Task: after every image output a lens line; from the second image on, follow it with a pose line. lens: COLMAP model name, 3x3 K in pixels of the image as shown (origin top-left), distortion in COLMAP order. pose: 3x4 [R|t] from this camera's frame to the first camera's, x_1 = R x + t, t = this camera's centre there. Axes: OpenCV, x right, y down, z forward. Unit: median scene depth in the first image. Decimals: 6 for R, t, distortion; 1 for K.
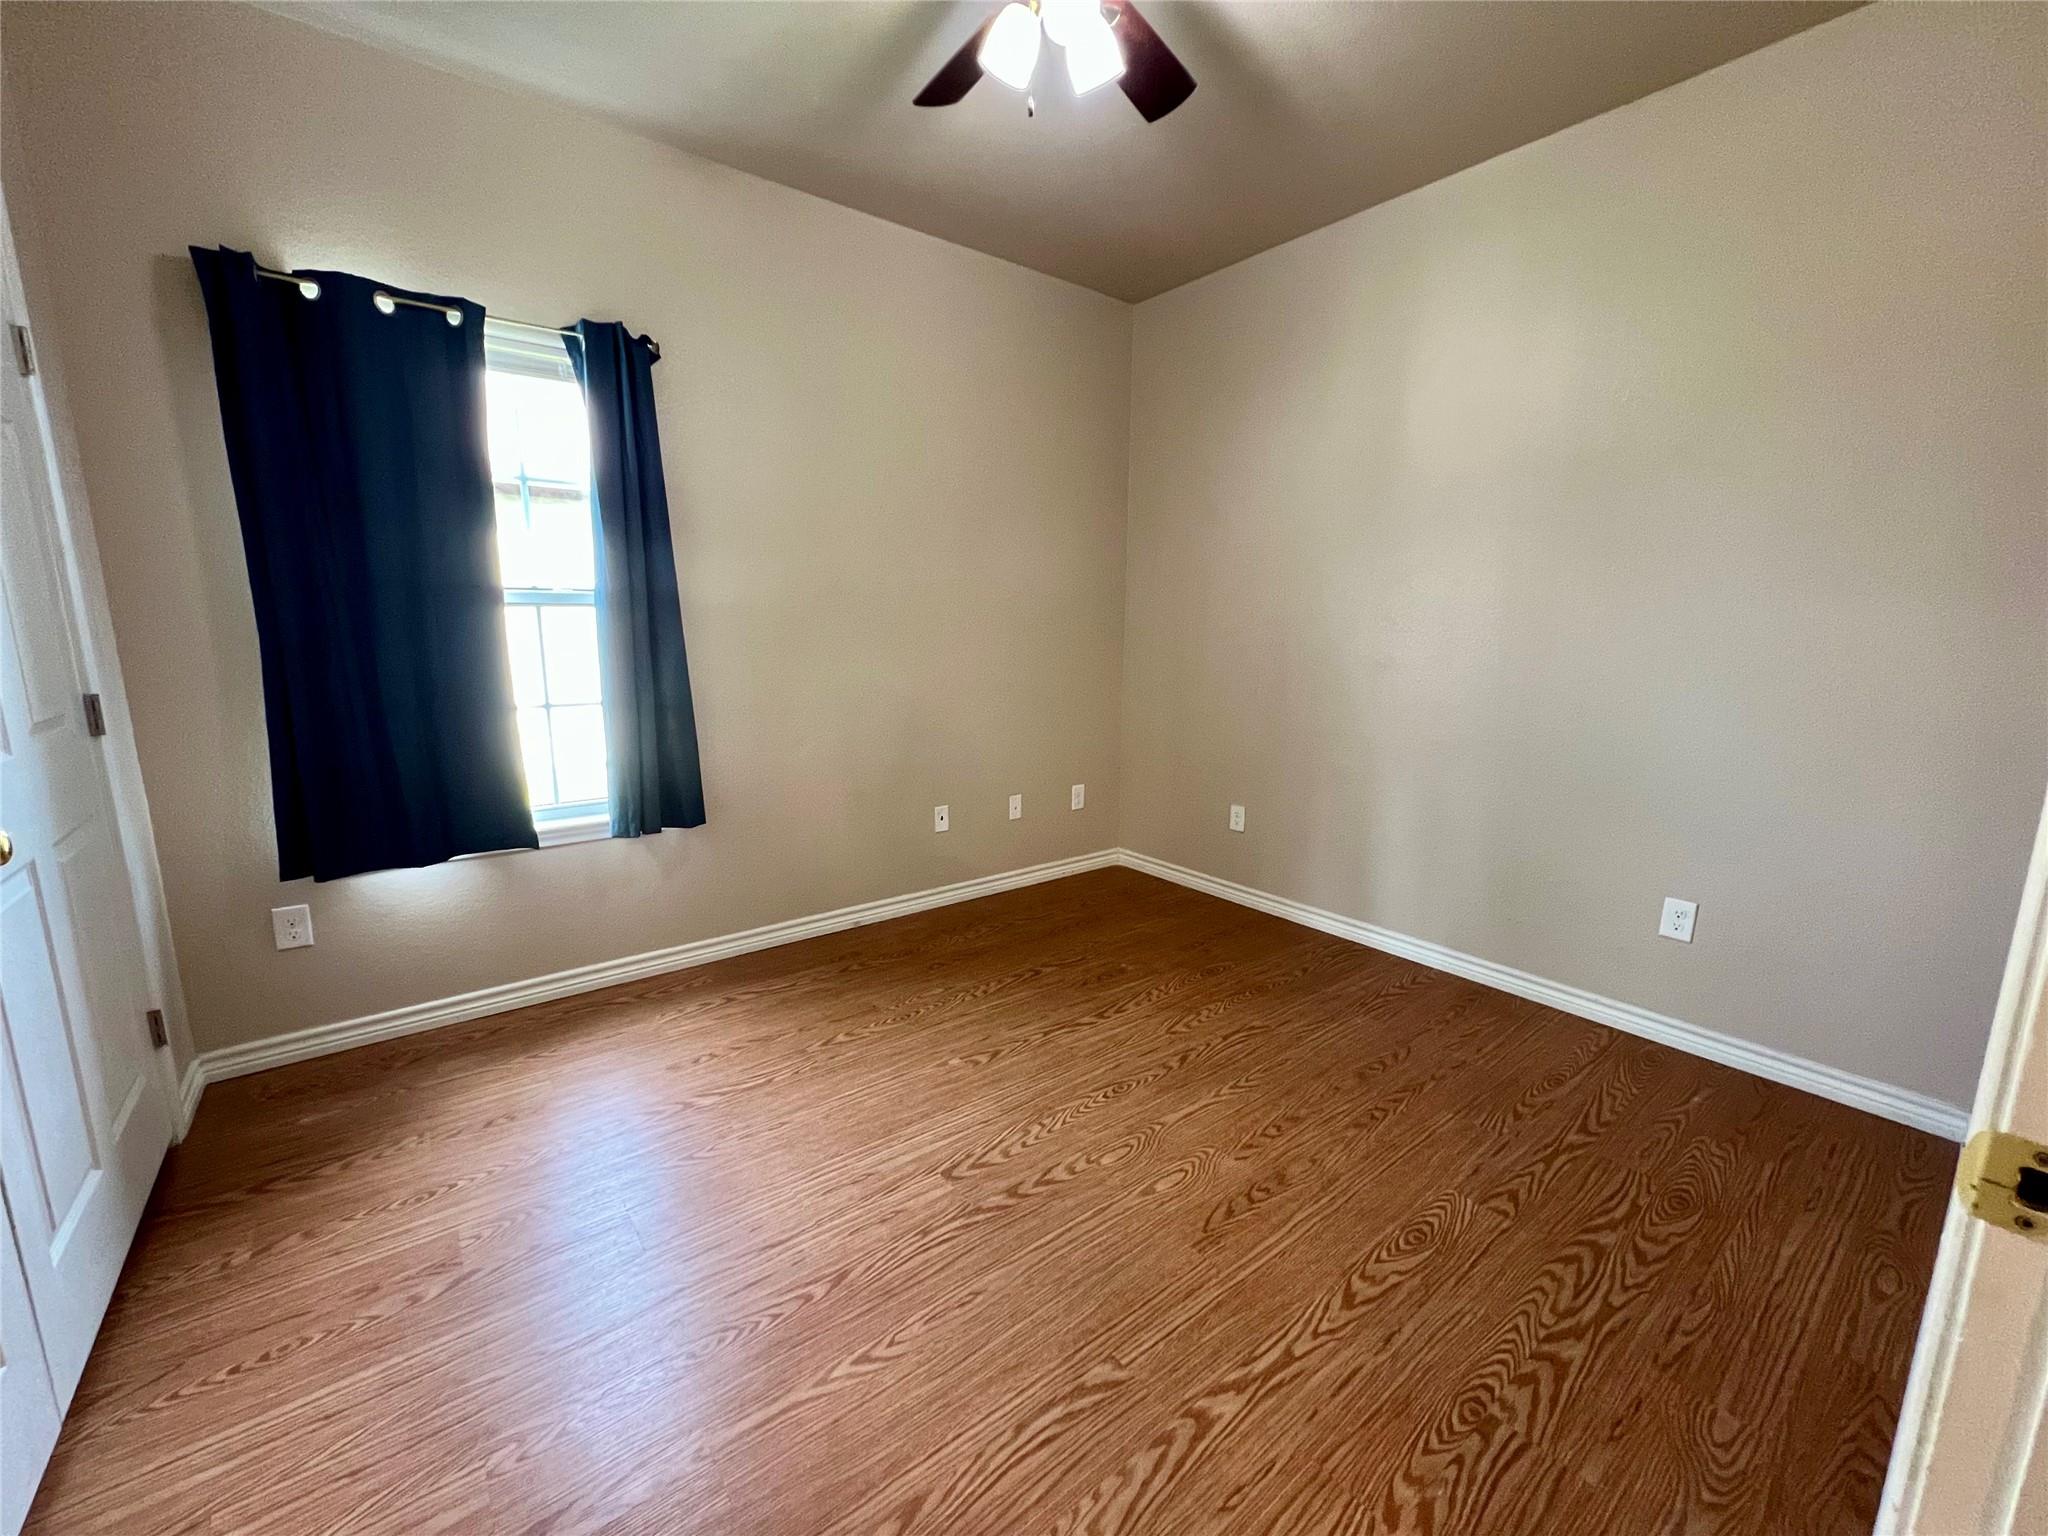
lens RADIAL K [[815.3, 0, 1018.0], [0, 815.3, 766.6], [0, 0, 1]] dist [-0.001590, 0.000026]
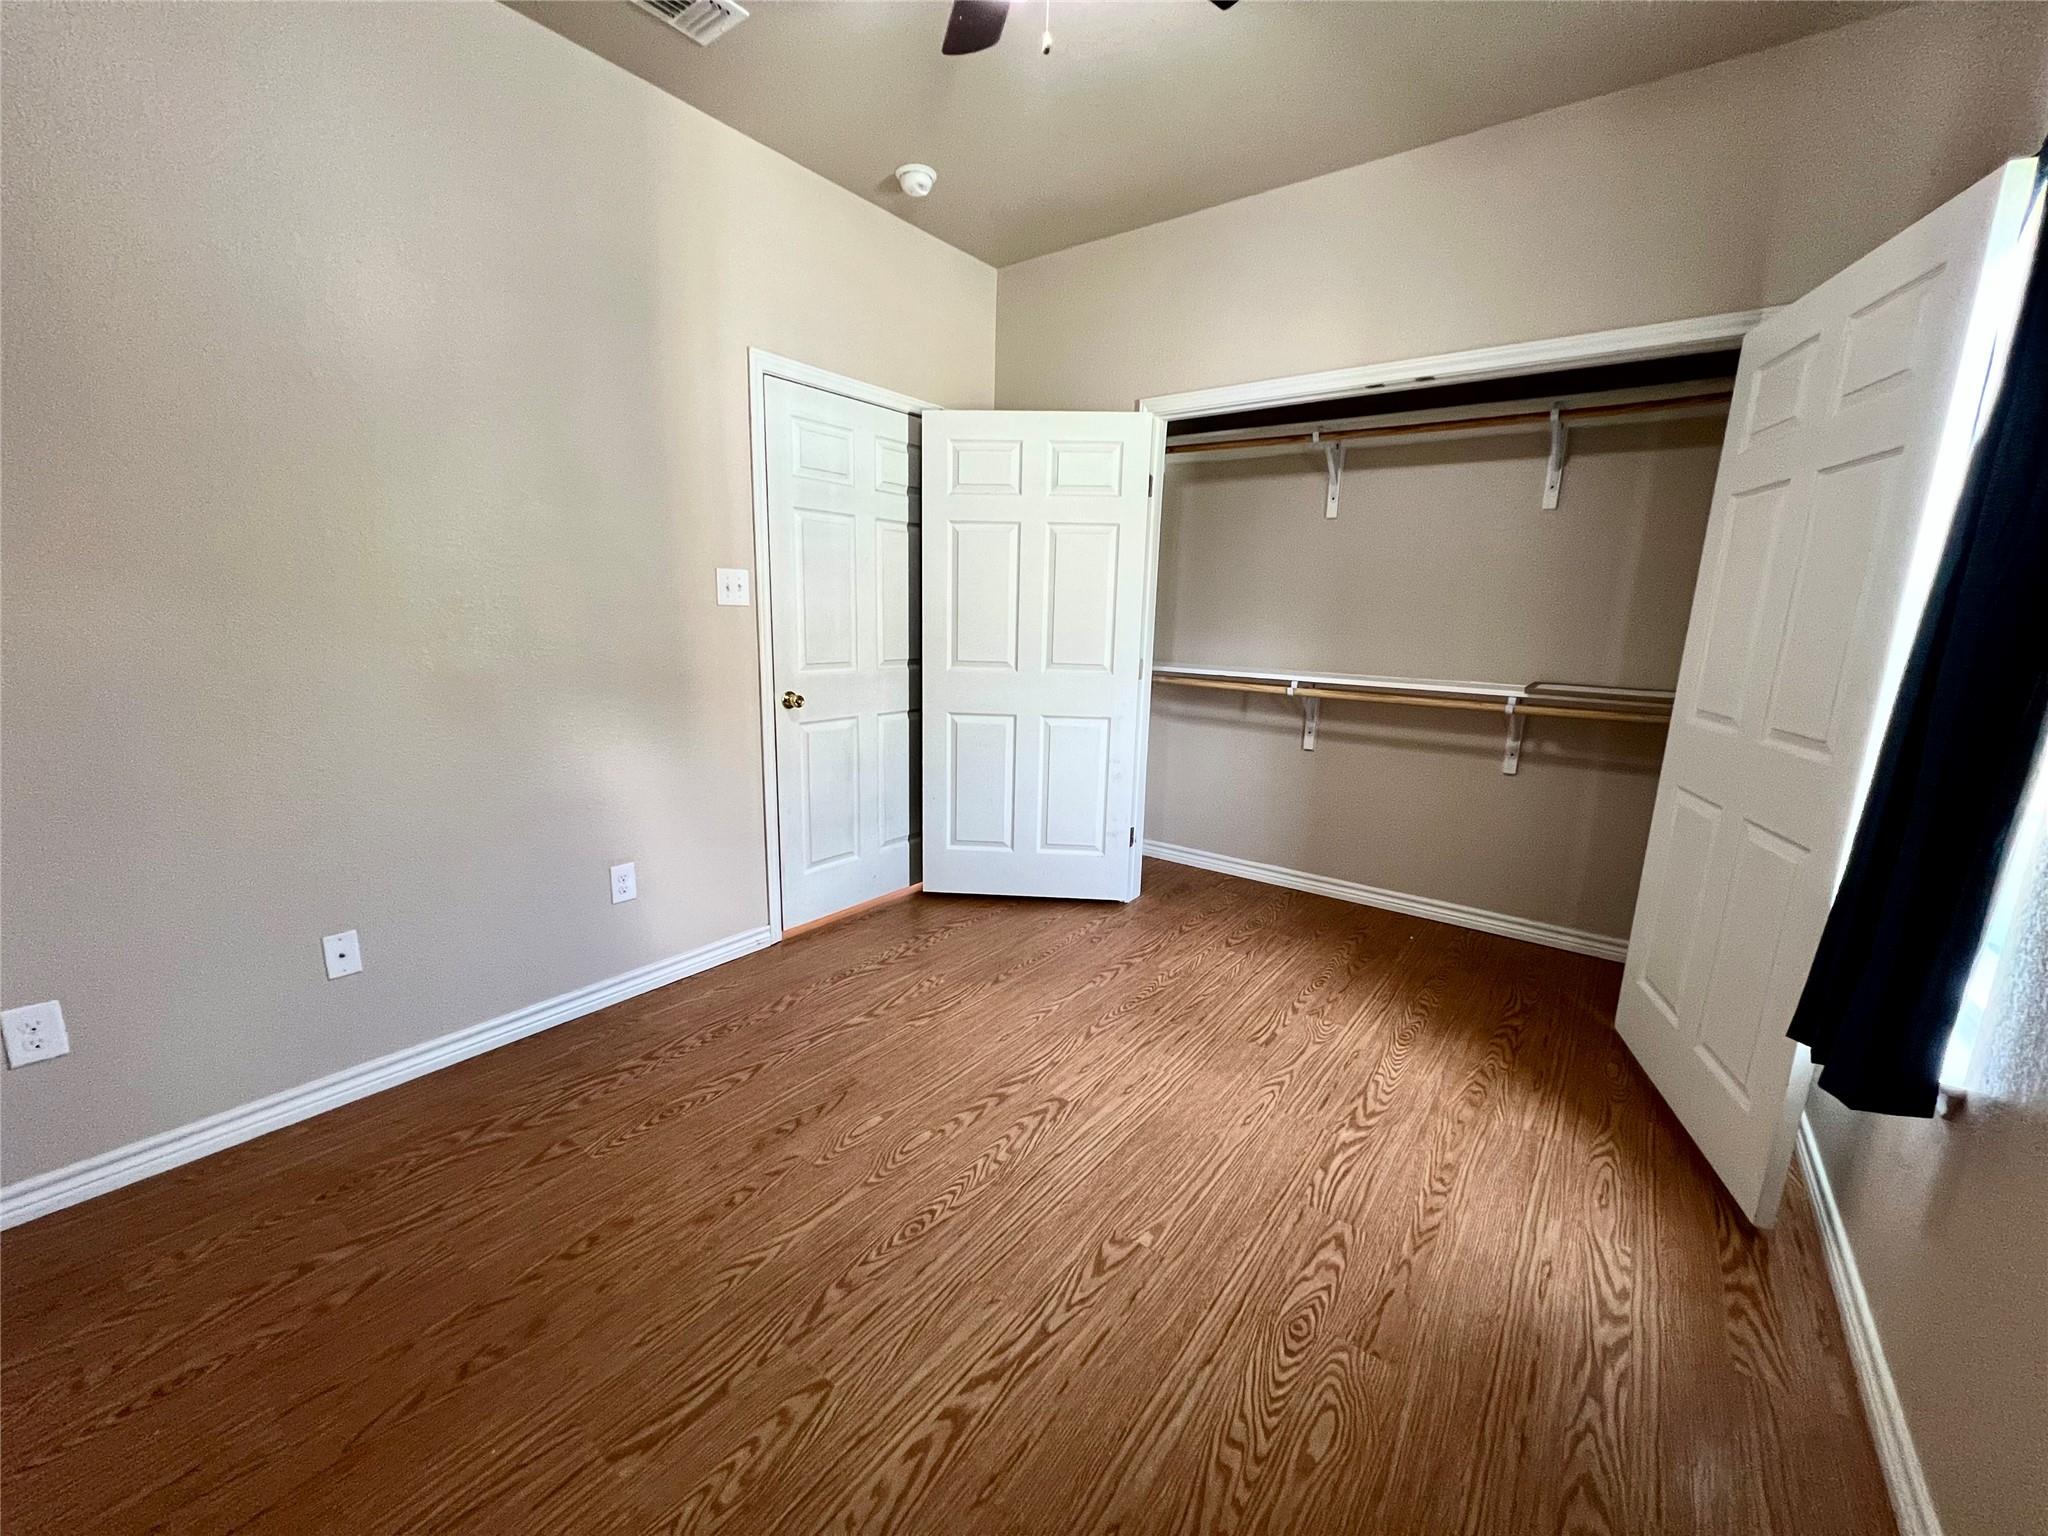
lens RADIAL K [[817.1, 0, 1006.2], [0, 817.1, 781.6], [0, 0, 1]] dist [0.003008, 0.000276]
pose [[-0.969494, 0.021840, -0.244142, 0.251065], [-0.071585, 0.927373, 0.367225, -0.323142], [0.234431, 0.373499, -0.897519, 1.769455]]
